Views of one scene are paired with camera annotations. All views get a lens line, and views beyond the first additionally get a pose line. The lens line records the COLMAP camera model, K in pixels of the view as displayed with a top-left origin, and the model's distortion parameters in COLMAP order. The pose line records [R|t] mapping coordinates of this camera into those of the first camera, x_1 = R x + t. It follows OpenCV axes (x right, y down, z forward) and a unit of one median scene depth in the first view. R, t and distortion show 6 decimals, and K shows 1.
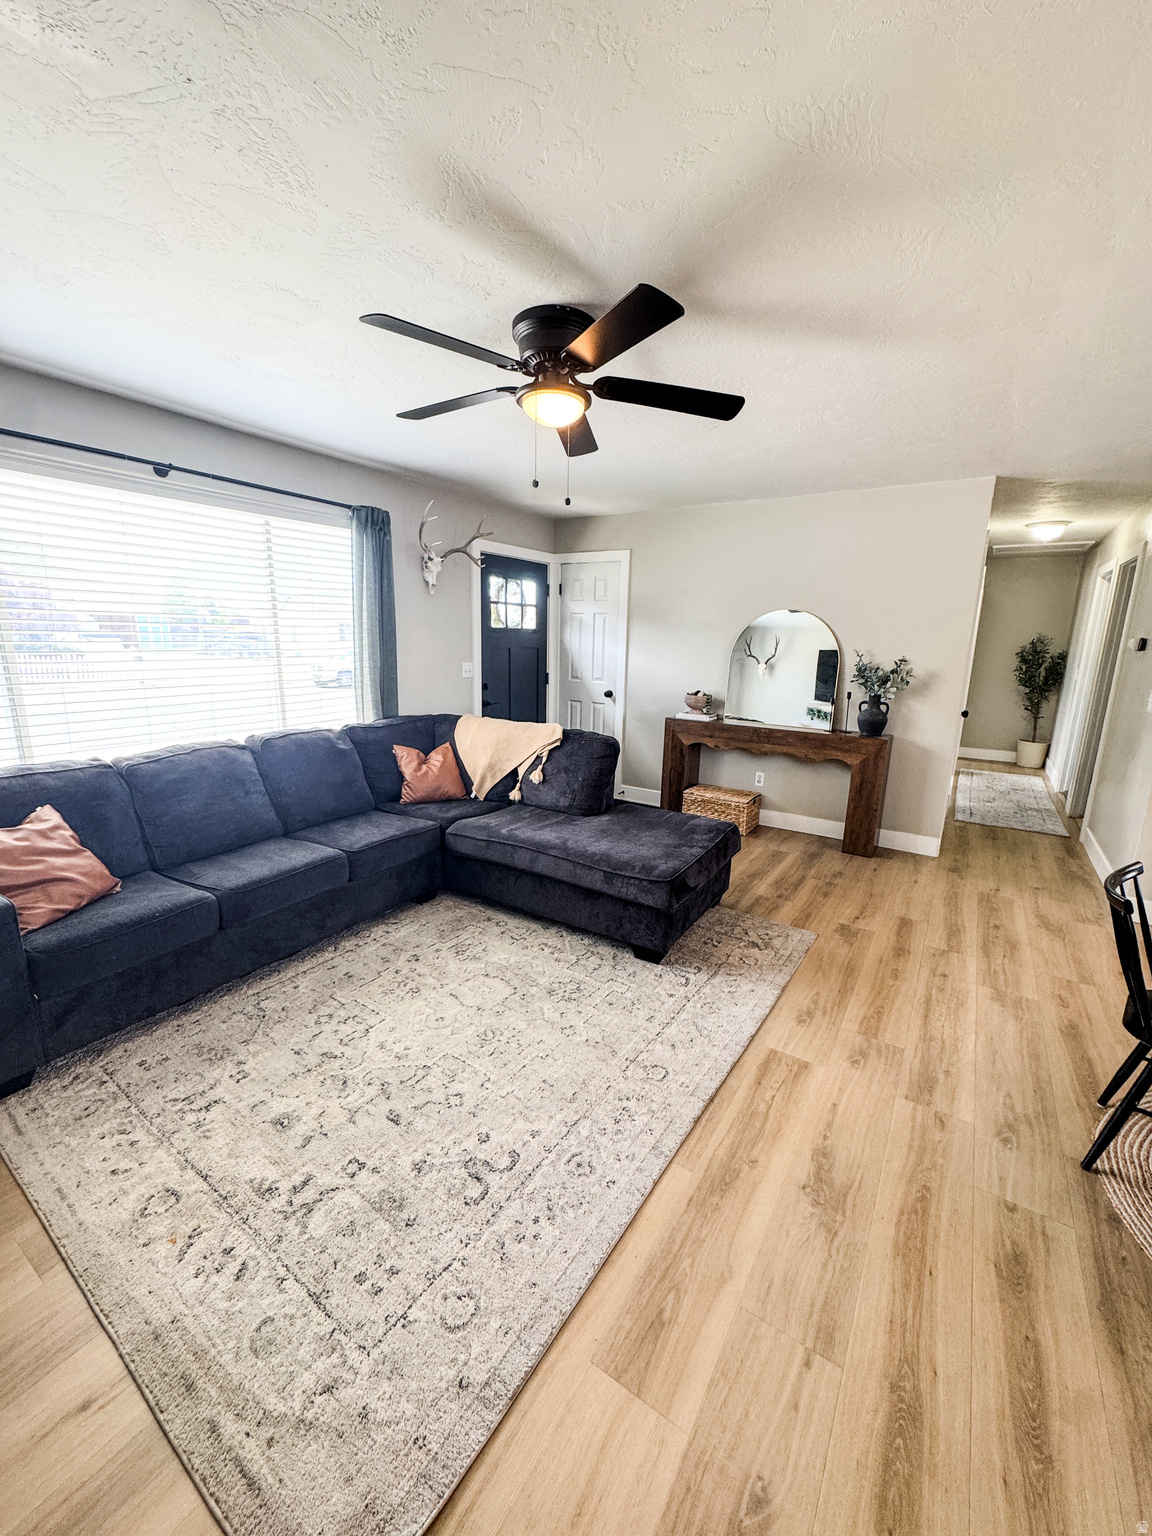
lens RADIAL K [[612.2, 0, 578.9], [0, 612.2, 767.9], [0, 0, 1]] dist [-0.002767, 0.000288]
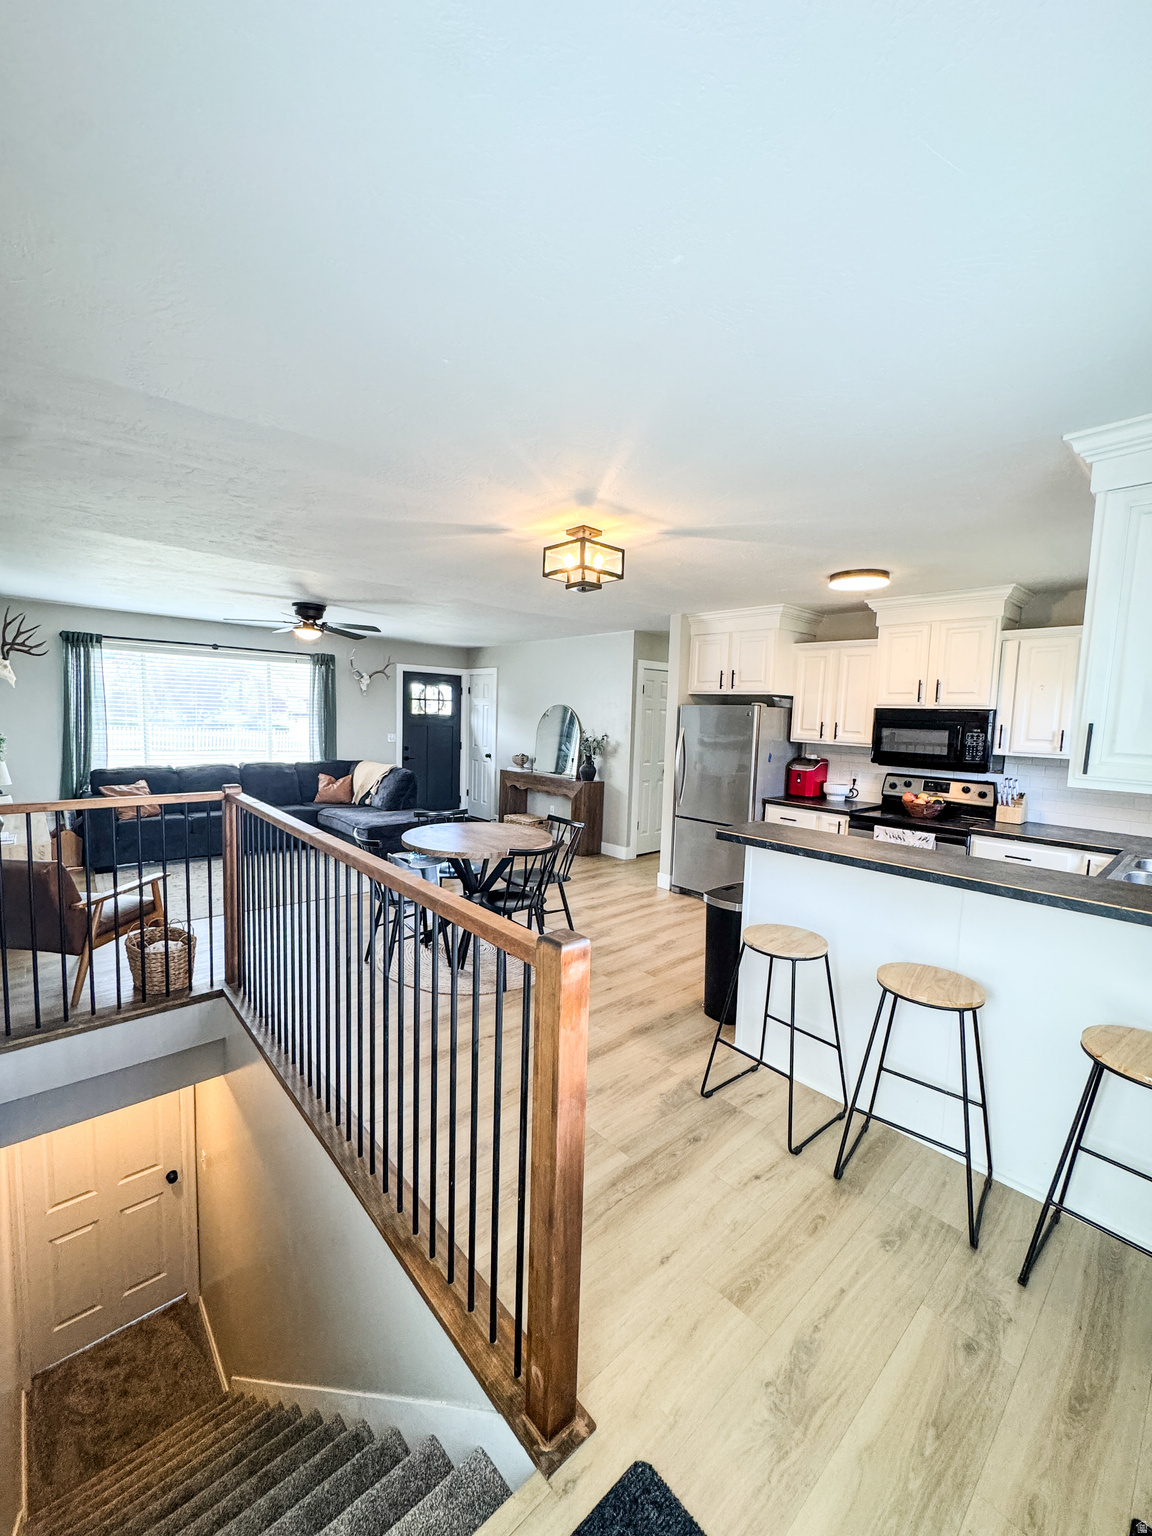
lens RADIAL K [[612.2, 0, 578.9], [0, 612.2, 767.9], [0, 0, 1]] dist [-0.002767, 0.000288]
pose [[0.965500, 0.031105, -0.258539, 0.780866], [-0.066291, 0.989489, -0.128516, 0.110794], [0.251824, 0.141221, 0.957414, -0.505746]]
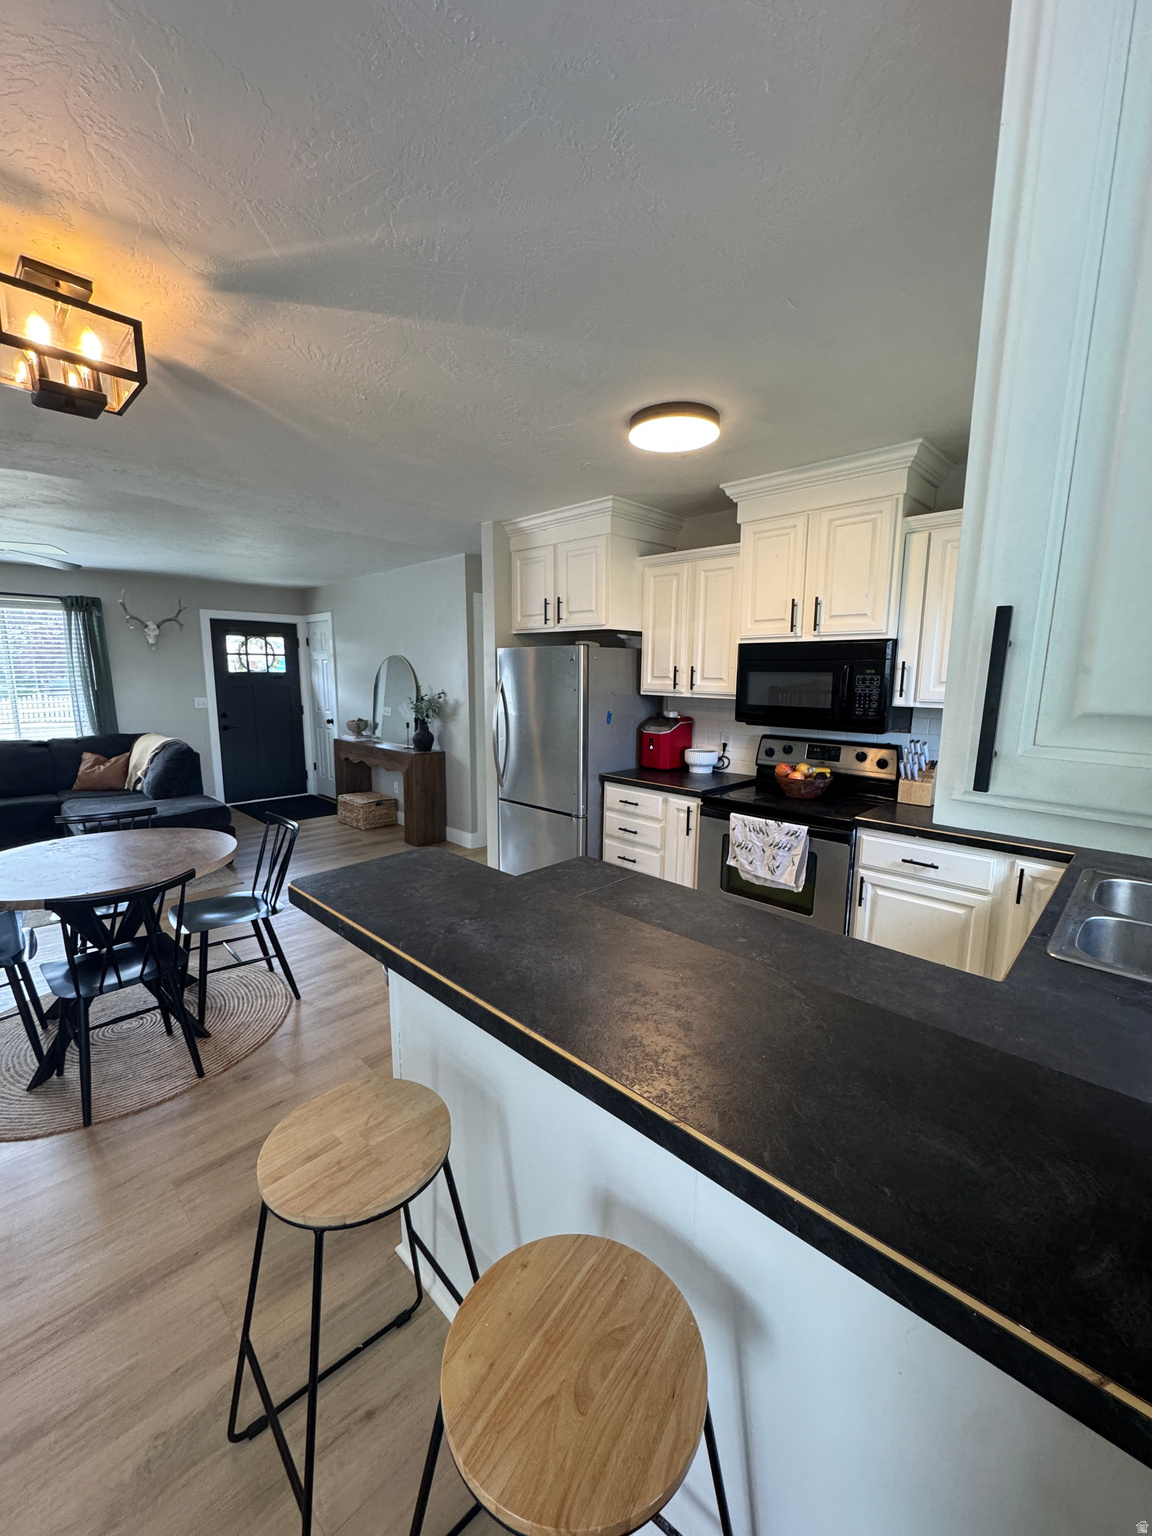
lens RADIAL K [[612.2, 0, 578.9], [0, 612.2, 767.9], [0, 0, 1]] dist [-0.002767, 0.000288]
pose [[0.979128, 0.016146, -0.202602, 0.945032], [-0.029194, 0.997675, -0.061584, 0.047002], [0.201136, 0.066213, 0.977323, -0.169285]]
